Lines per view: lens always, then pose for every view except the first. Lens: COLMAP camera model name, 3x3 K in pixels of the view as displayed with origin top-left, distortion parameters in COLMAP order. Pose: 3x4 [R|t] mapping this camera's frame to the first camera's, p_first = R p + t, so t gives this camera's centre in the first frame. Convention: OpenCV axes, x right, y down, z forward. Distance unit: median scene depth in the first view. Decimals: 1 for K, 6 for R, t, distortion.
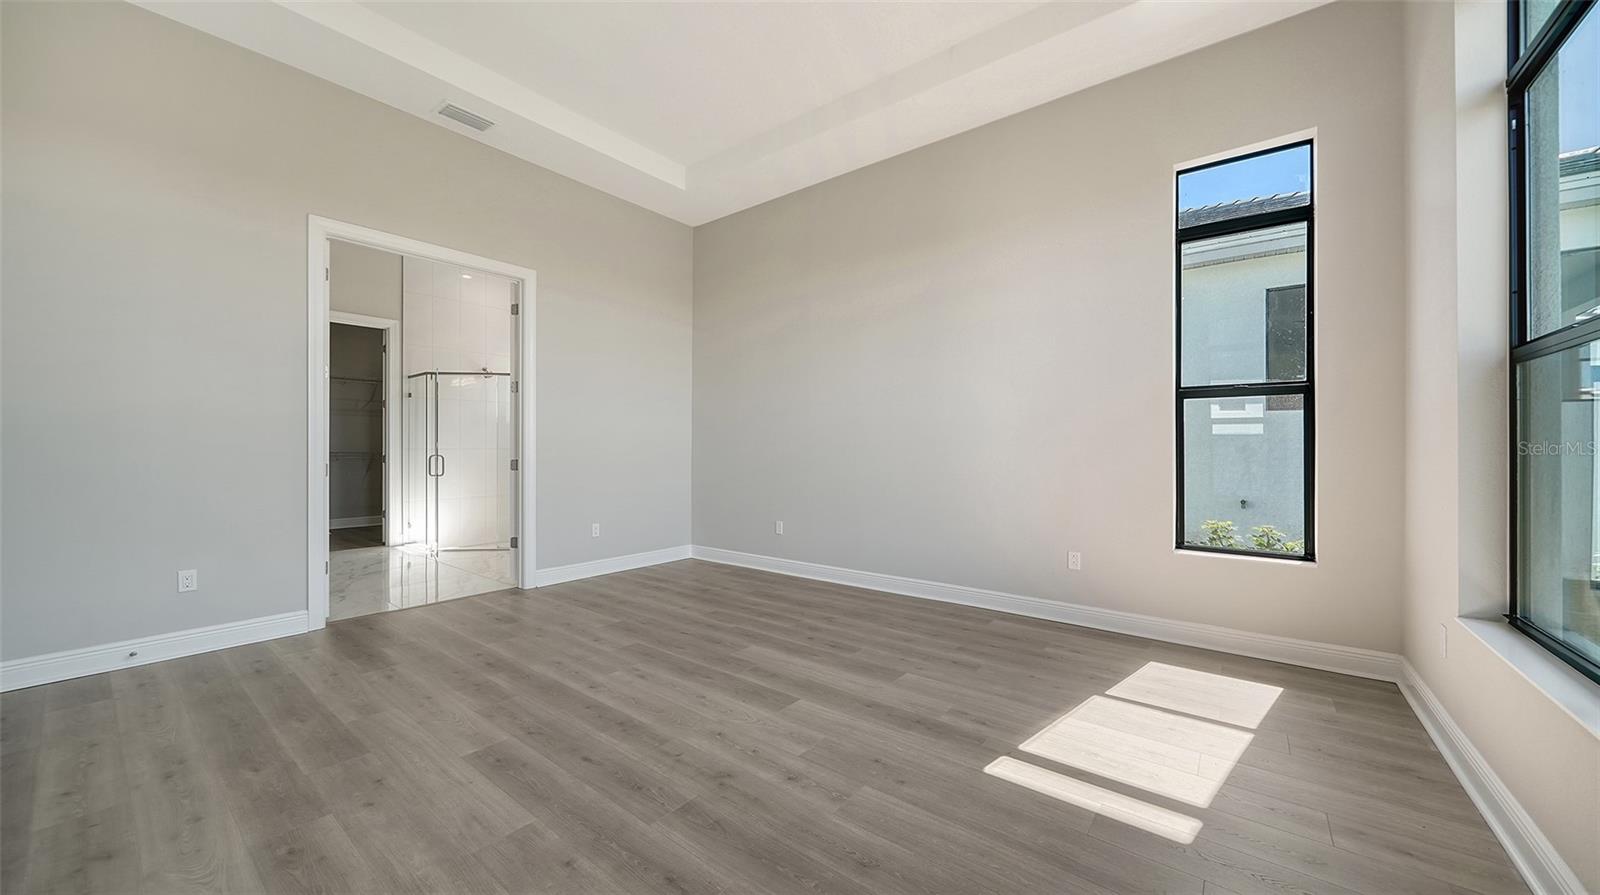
lens RADIAL K [[576.1, 0, 800.0], [0, 576.1, 447.5], [0, 0, 1]] dist [-0.000801, -0.000028]
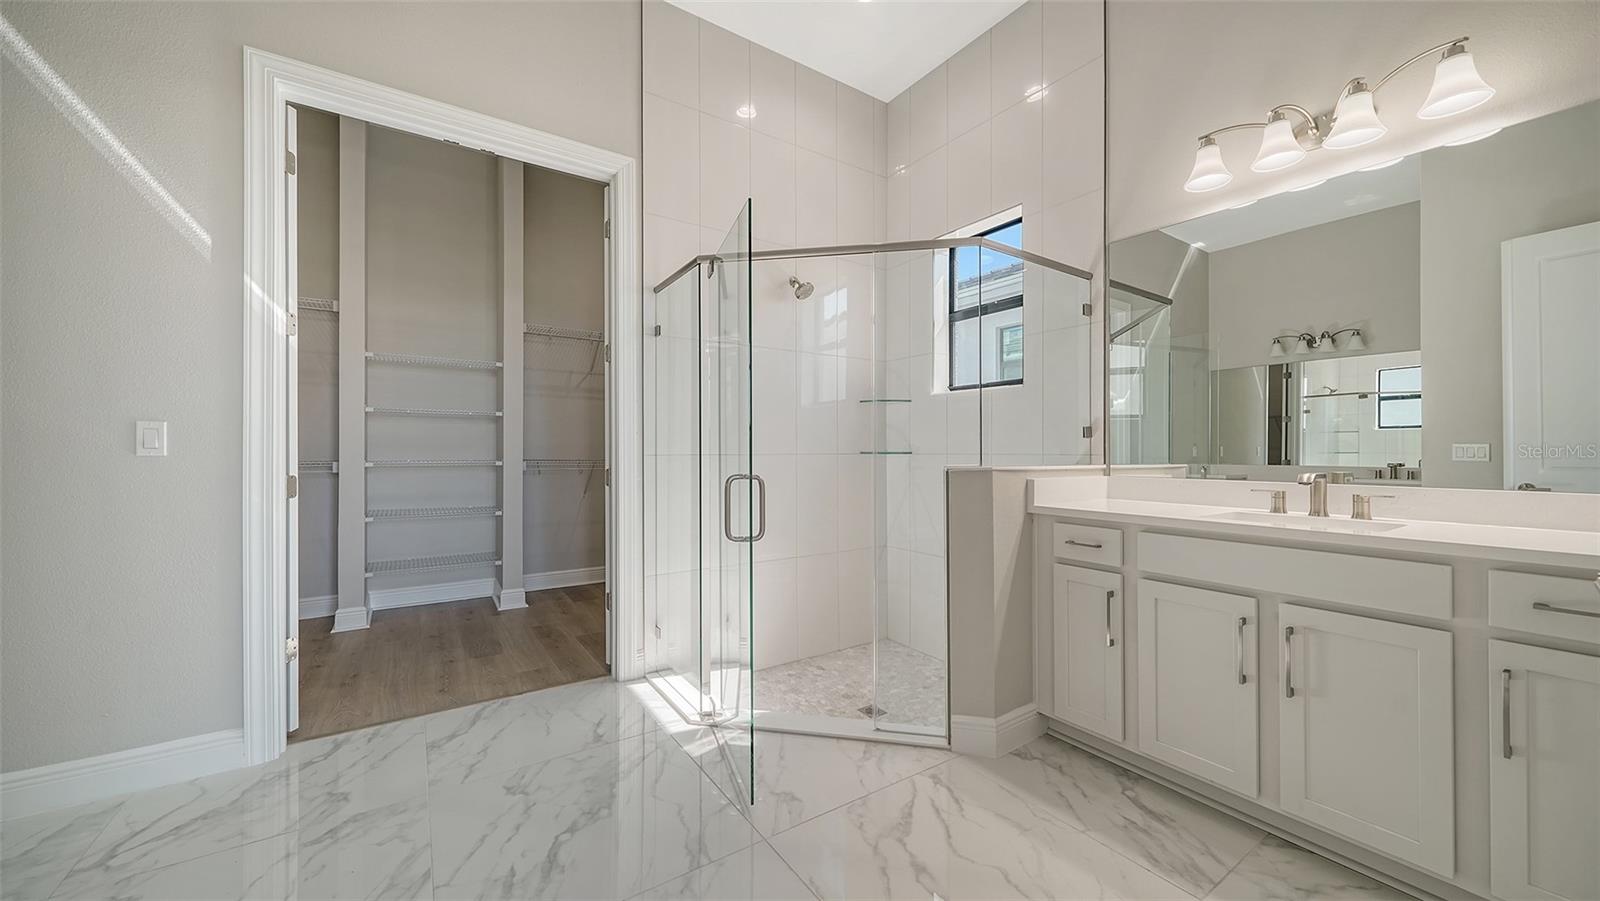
lens RADIAL K [[580.2, 0, 795.1], [0, 580.2, 450.5], [0, 0, 1]] dist [-0.000479, -0.000213]
pose [[0.950027, -0.005064, -0.312127, -0.444683], [0.005656, 0.999984, 0.000991, -0.000609], [0.312117, -0.002707, 0.950040, 0.618814]]
